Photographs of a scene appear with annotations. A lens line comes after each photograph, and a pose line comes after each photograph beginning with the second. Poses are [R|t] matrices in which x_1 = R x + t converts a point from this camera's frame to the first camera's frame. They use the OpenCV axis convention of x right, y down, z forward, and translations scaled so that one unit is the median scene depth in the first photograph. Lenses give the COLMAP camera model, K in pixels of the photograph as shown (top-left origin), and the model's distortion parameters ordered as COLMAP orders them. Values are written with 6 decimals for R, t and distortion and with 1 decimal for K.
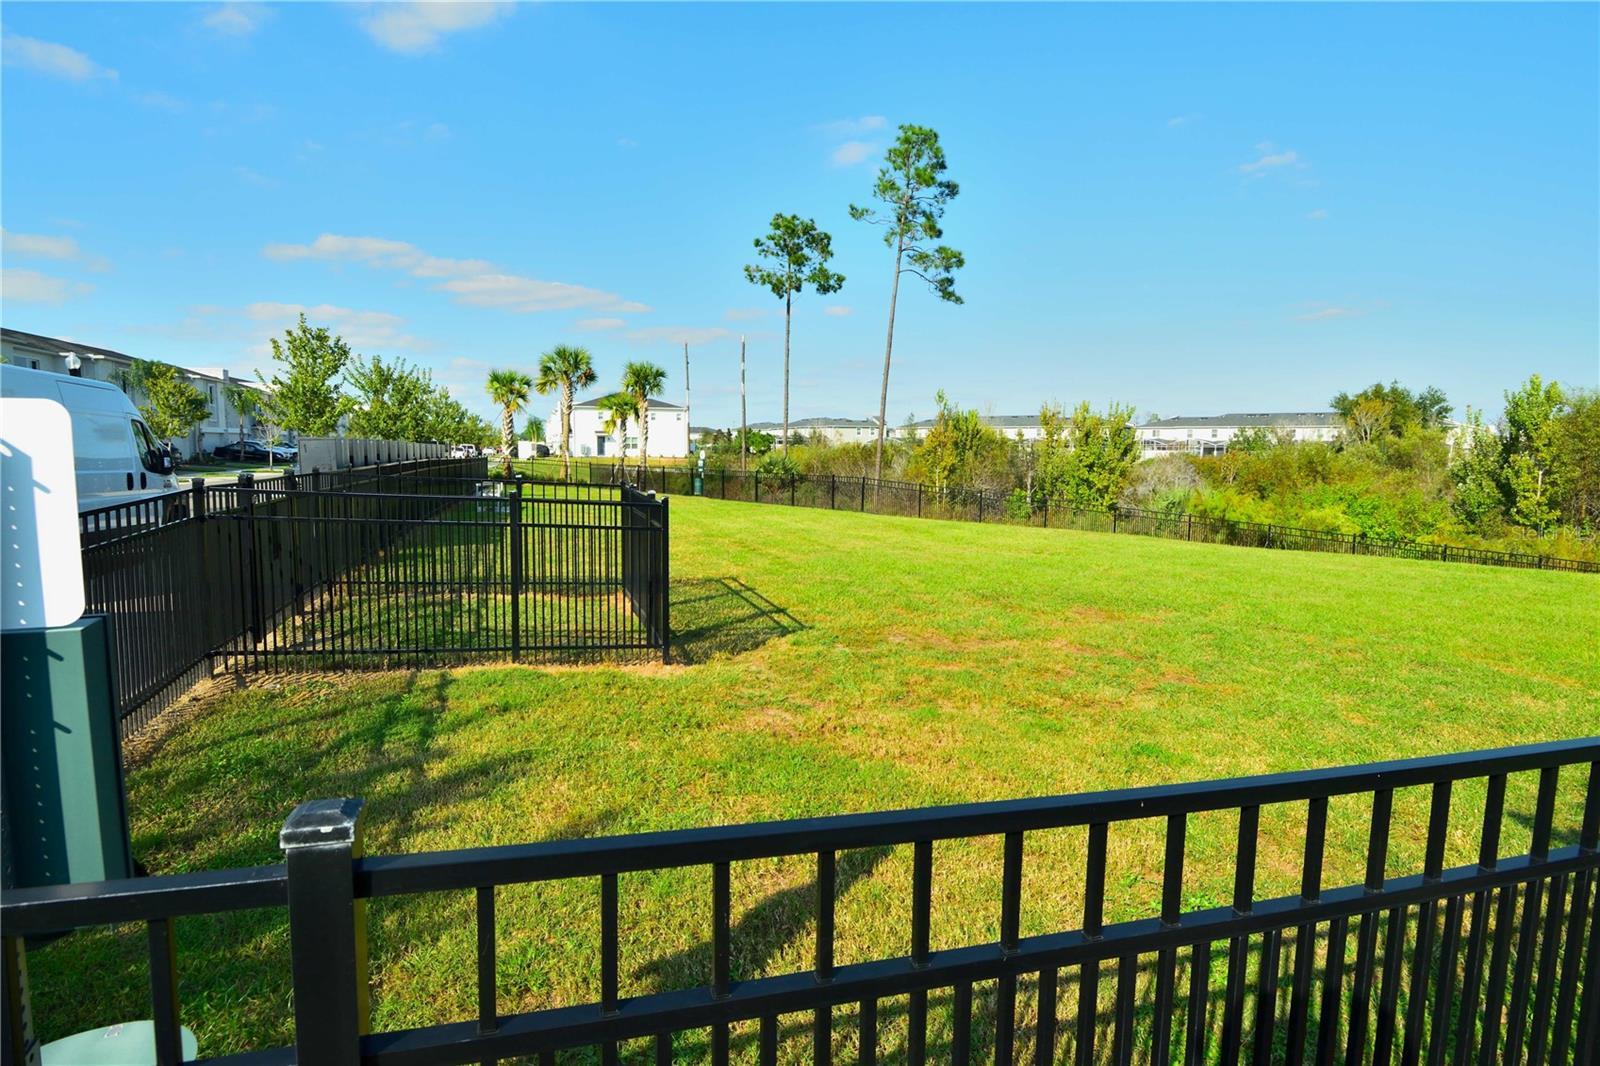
lens RADIAL K [[828.6, 0, 800.0], [0, 828.6, 533.0], [0, 0, 1]] dist [-0.002589, -0.000833]
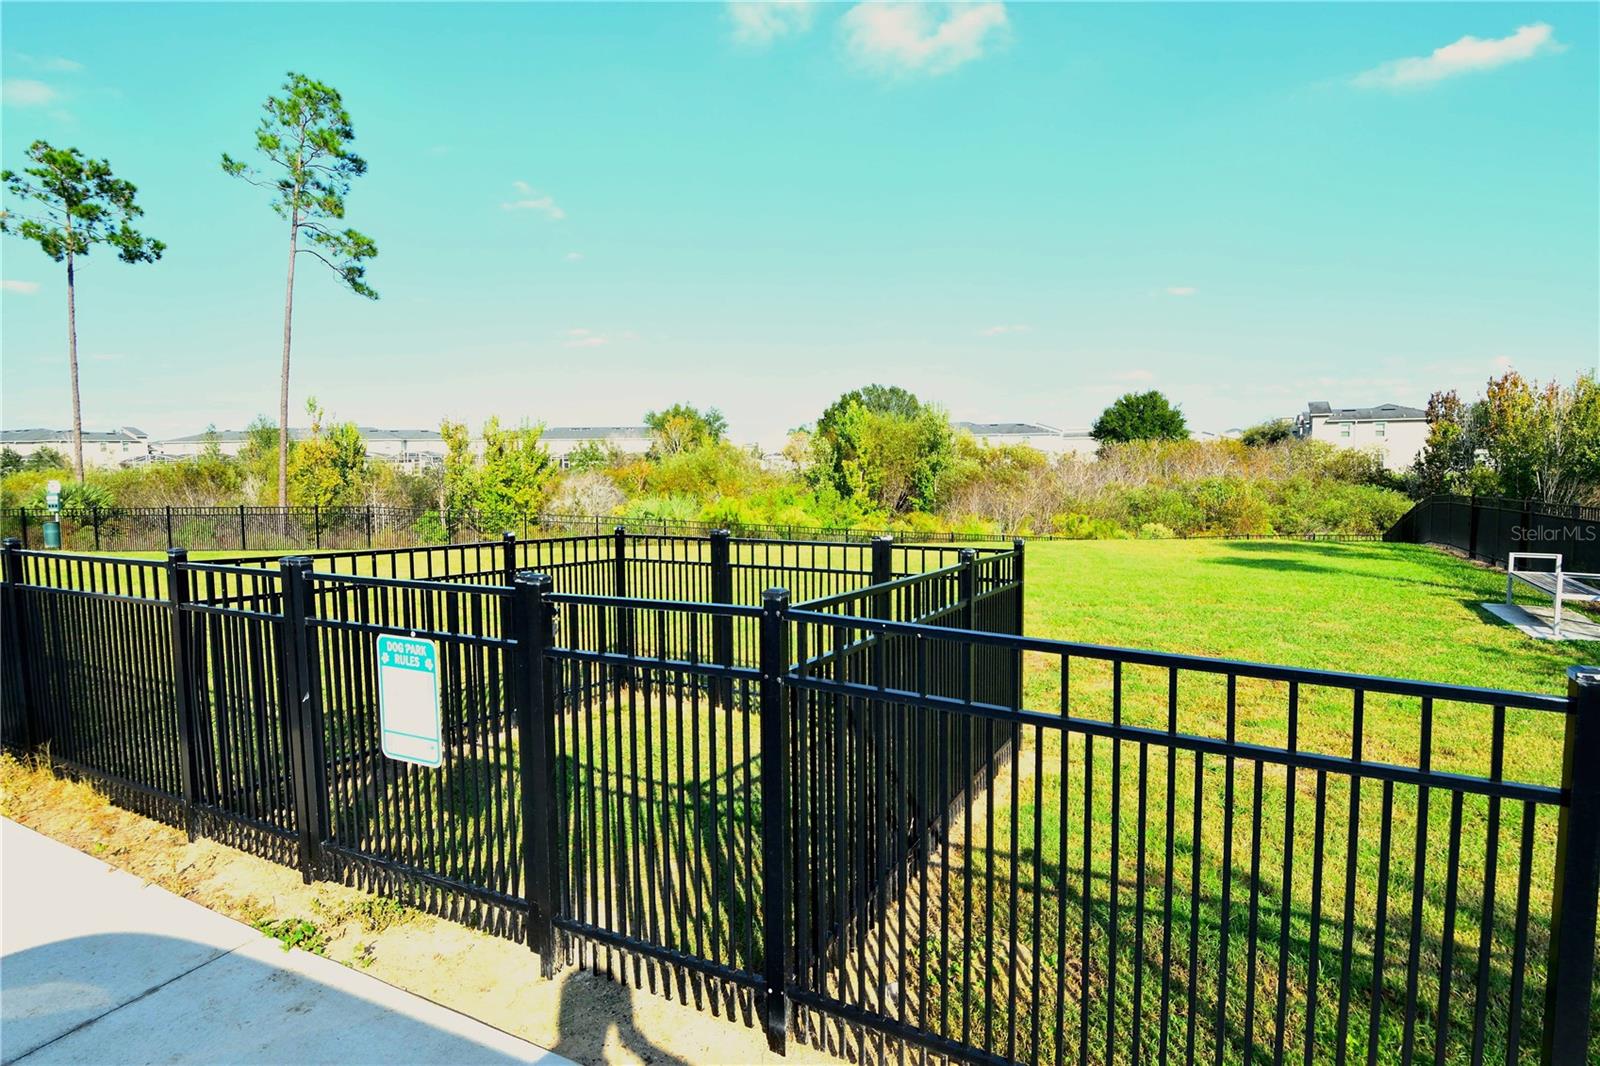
lens RADIAL K [[825.0, 0, 800.0], [0, 825.0, 533.0], [0, 0, 1]] dist [-0.002648, -0.019956]
pose [[0.671371, -0.085865, 0.736130, -0.140760], [0.095535, 0.995006, 0.028930, -0.015588], [-0.734938, 0.050904, 0.676221, 0.097213]]
